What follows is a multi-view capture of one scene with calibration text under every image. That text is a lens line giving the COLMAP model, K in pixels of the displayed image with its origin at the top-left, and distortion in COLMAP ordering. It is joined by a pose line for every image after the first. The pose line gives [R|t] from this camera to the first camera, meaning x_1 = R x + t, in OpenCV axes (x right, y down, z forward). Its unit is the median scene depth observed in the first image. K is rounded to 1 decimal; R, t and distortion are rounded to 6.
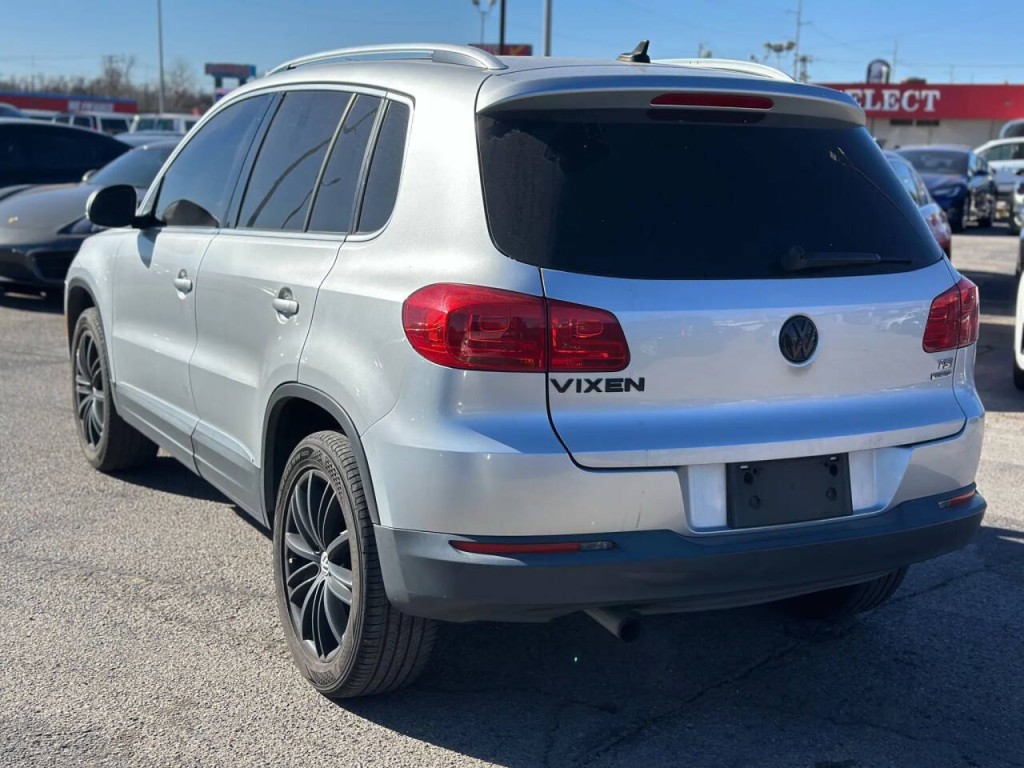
lens RADIAL K [[1395.1, 0, 521.0], [0, 1395.1, 375.4], [0, 0, 1]] dist [0.096382, 0.000000]
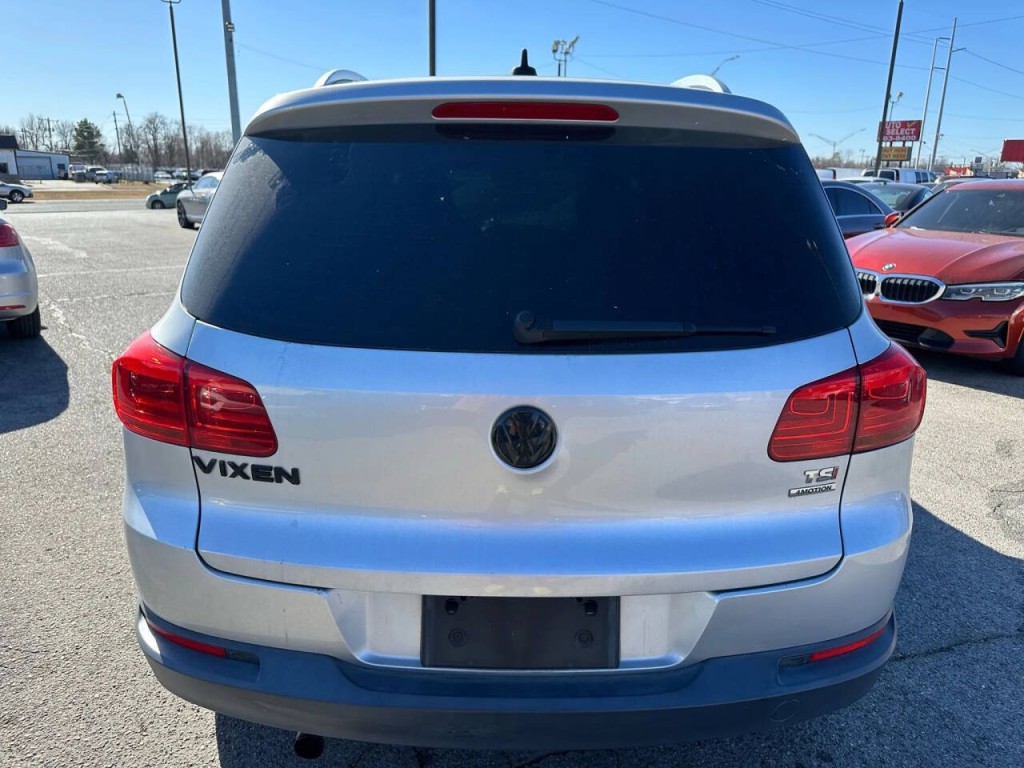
lens RADIAL K [[716.2, 0, 523.9], [0, 716.2, 376.4], [0, 0, 1]] dist [0.044862, -0.009563]
pose [[0.890547, 0.107979, -0.441891, 0.329186], [-0.064394, 0.991561, 0.112521, -0.091050], [0.450311, -0.071751, 0.889984, 0.614939]]
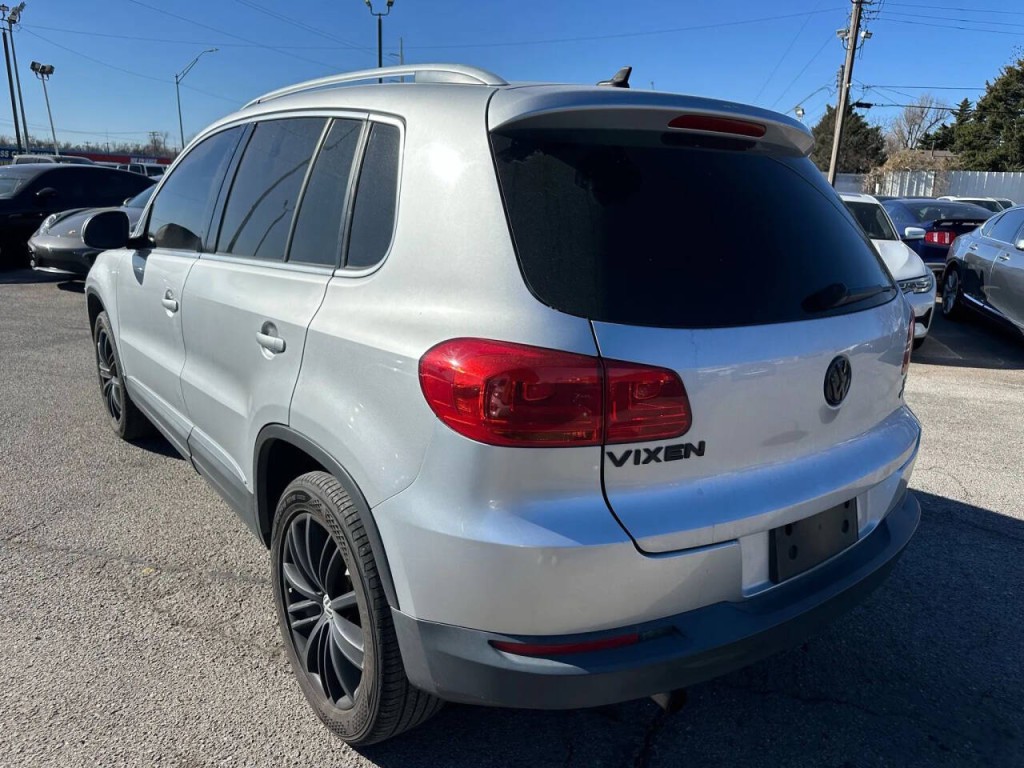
lens RADIAL K [[730.5, 0, 520.1], [0, 730.5, 386.0], [0, 0, 1]] dist [0.015719, -0.029311]
pose [[0.985789, -0.040600, 0.163009, -0.087119], [0.022838, 0.993736, 0.109394, -0.075100], [-0.166429, -0.104116, 0.980541, 0.502840]]
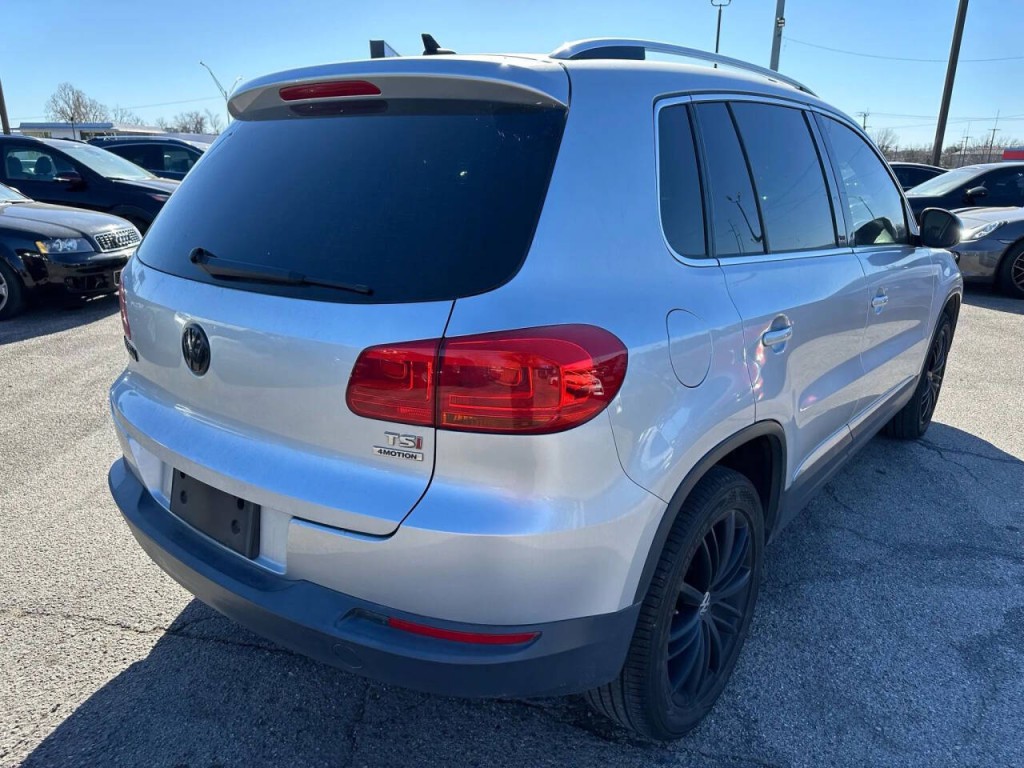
lens RADIAL K [[730.5, 0, 517.0], [0, 730.5, 389.5], [0, 0, 1]] dist [0.015719, -0.029311]
pose [[0.403176, 0.249800, -0.880369, 0.656887], [-0.150291, 0.967035, 0.205563, -0.120990], [0.902697, 0.049434, 0.427428, 0.902757]]
